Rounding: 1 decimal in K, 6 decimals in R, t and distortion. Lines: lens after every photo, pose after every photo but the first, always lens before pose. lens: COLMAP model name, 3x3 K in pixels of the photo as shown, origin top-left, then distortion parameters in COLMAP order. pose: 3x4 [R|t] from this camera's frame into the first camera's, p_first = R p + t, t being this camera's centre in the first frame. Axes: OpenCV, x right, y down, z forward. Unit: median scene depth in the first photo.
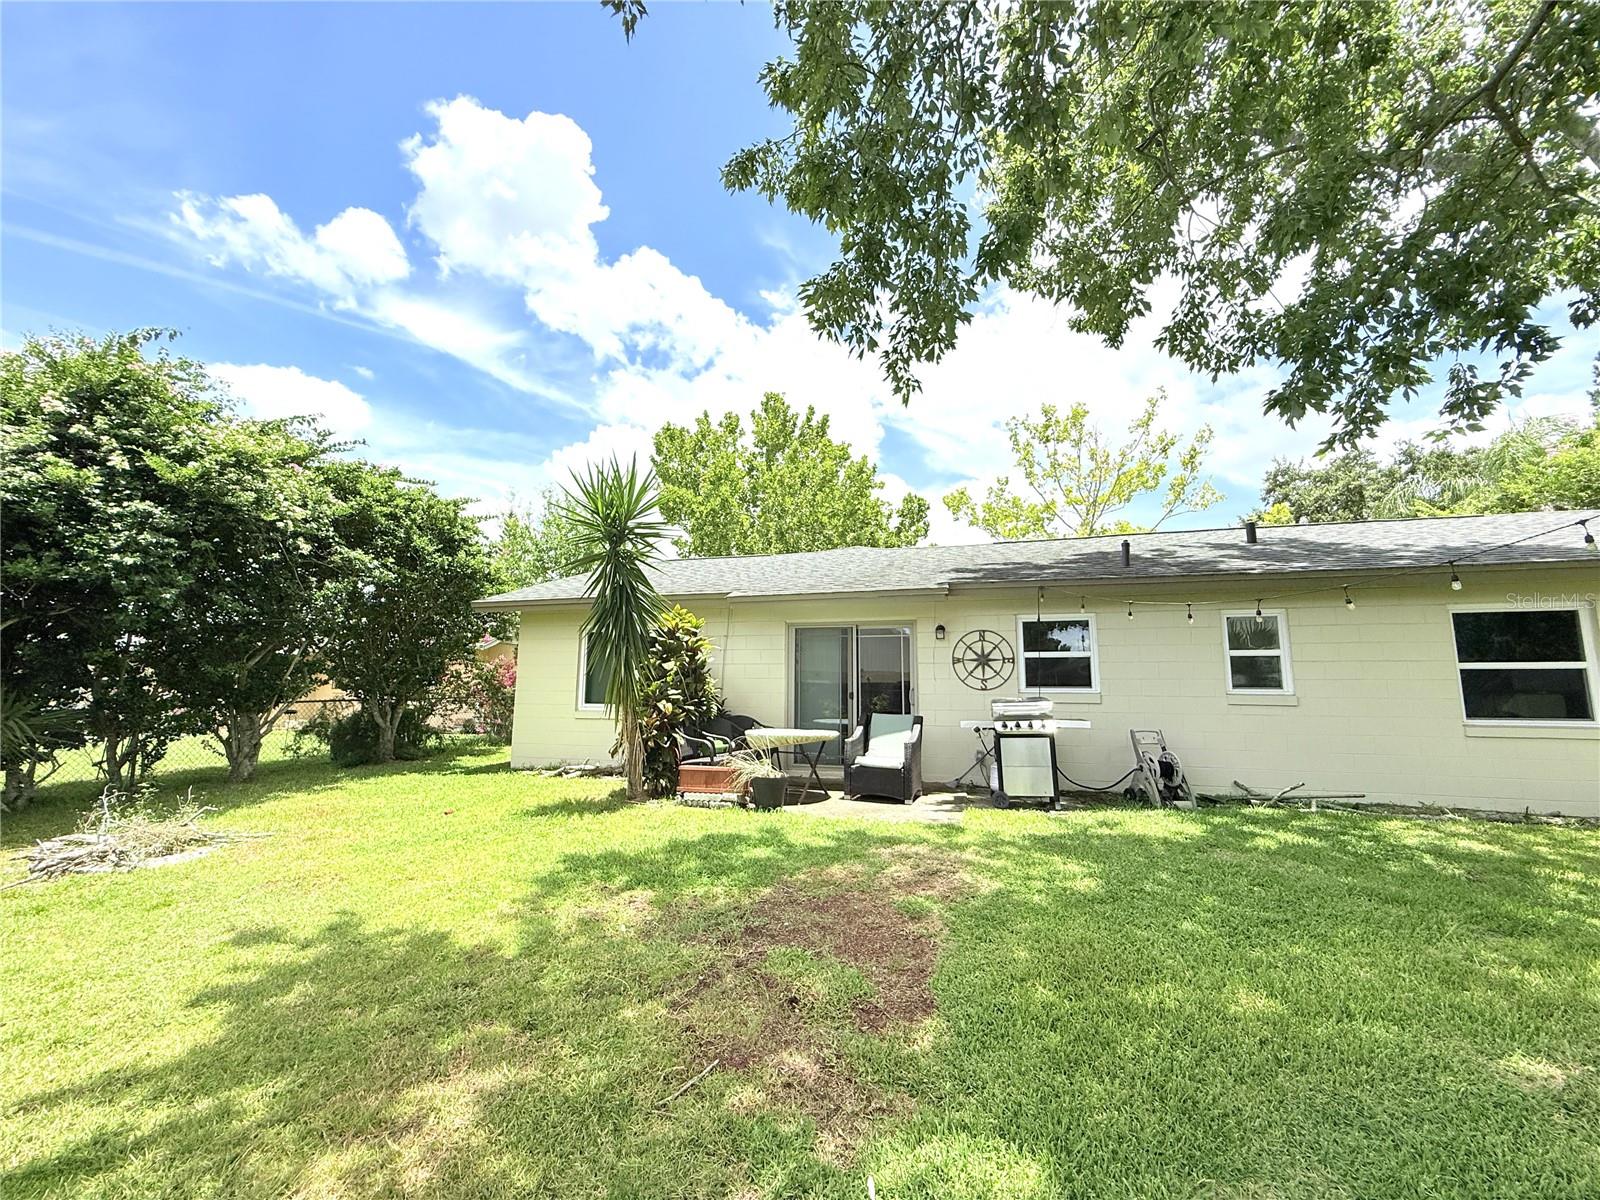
lens RADIAL K [[638.2, 0, 799.6], [0, 638.2, 600.8], [0, 0, 1]] dist [0.000342, 0.000248]
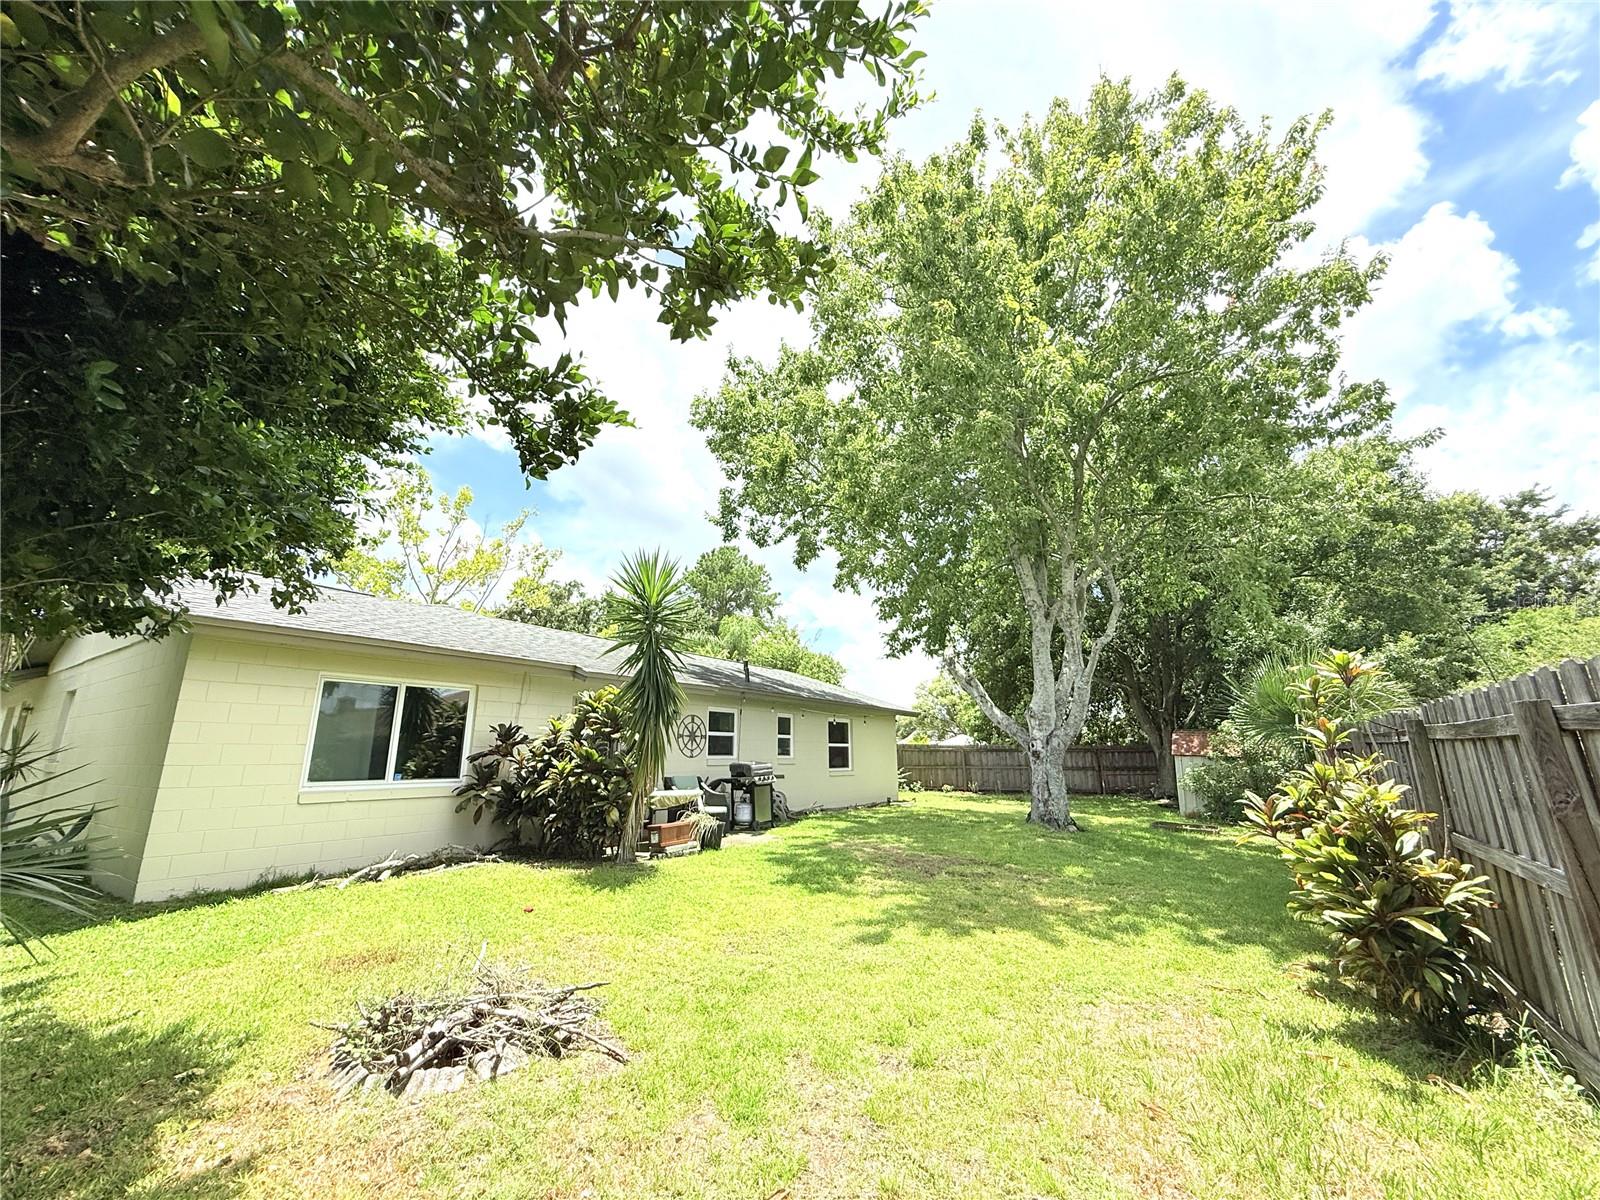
lens RADIAL K [[638.2, 0, 798.9], [0, 638.2, 598.0], [0, 0, 1]] dist [0.000342, 0.000248]
pose [[0.293557, 0.223895, 0.929352, -1.089413], [-0.129738, 0.972521, -0.193315, 0.037360], [-0.947097, -0.063823, 0.314538, 0.343209]]
